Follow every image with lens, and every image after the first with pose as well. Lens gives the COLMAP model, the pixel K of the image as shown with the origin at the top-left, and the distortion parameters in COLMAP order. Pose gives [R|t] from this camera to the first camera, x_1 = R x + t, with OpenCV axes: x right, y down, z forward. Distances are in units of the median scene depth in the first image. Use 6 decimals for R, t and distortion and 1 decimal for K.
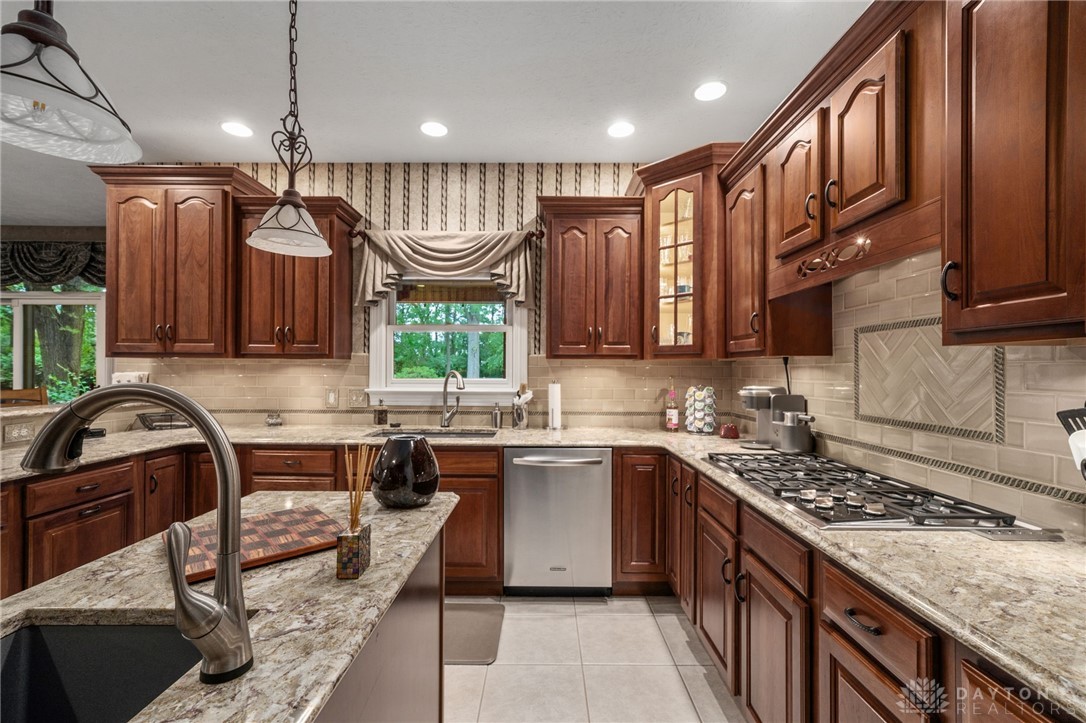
lens RADIAL K [[472.0, 0, 541.4], [0, 472.0, 365.5], [0, 0, 1]] dist [0.006768, -0.000159]
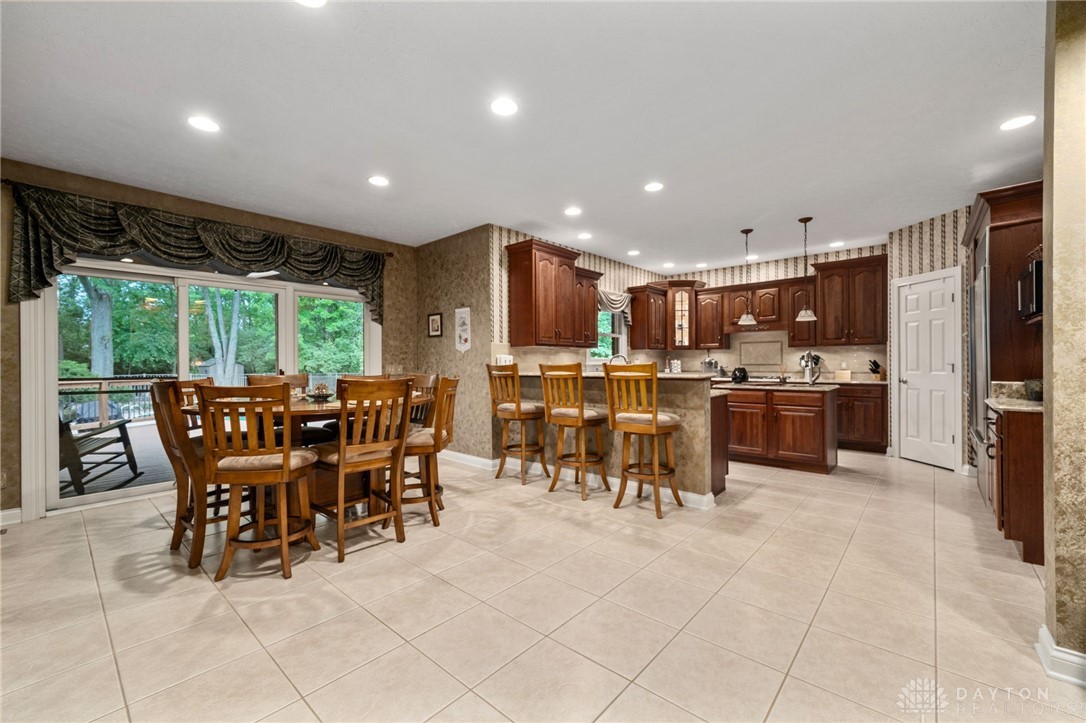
lens RADIAL K [[438.5, 0, 539.9], [0, 438.5, 362.1], [0, 0, 1]] dist [0.002474, 0.000197]
pose [[0.659944, -0.015228, 0.751160, -1.980089], [0.007515, 0.999878, 0.013668, 0.014800], [-0.751277, -0.003375, 0.659979, -0.097092]]
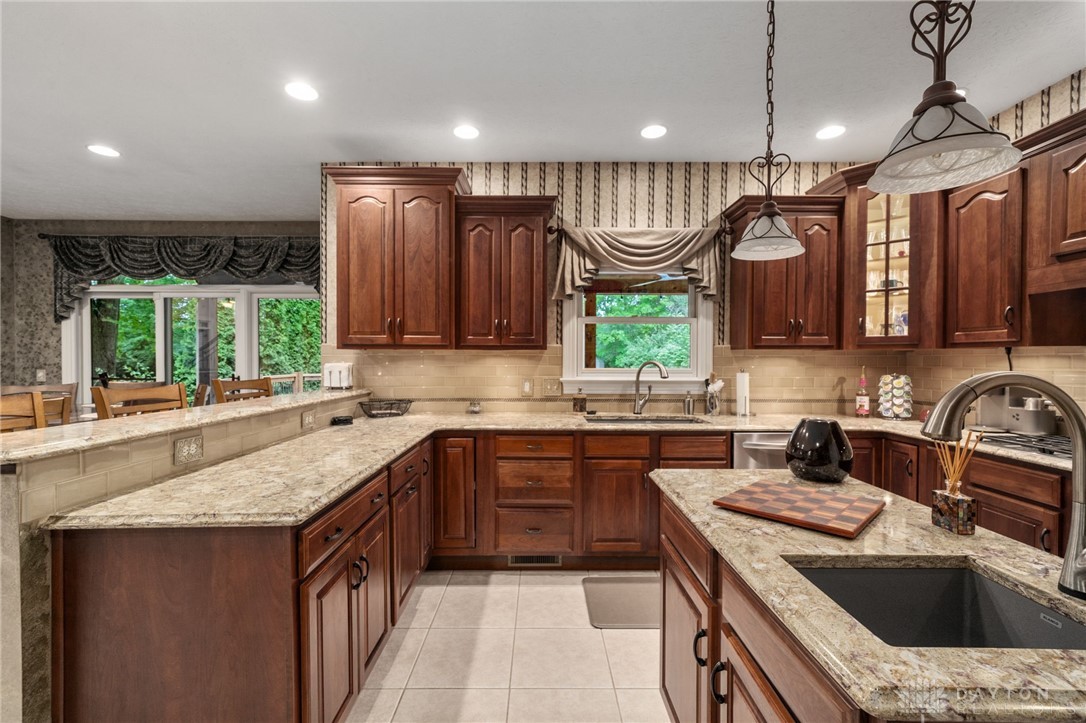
lens RADIAL K [[472.2, 0, 542.0], [0, 472.2, 362.8], [0, 0, 1]] dist [0.002665, 0.000486]
pose [[0.999952, -0.002936, 0.009385, -0.435635], [0.002787, 0.999871, 0.015801, -0.001728], [-0.009430, -0.015775, 0.999831, -0.053275]]
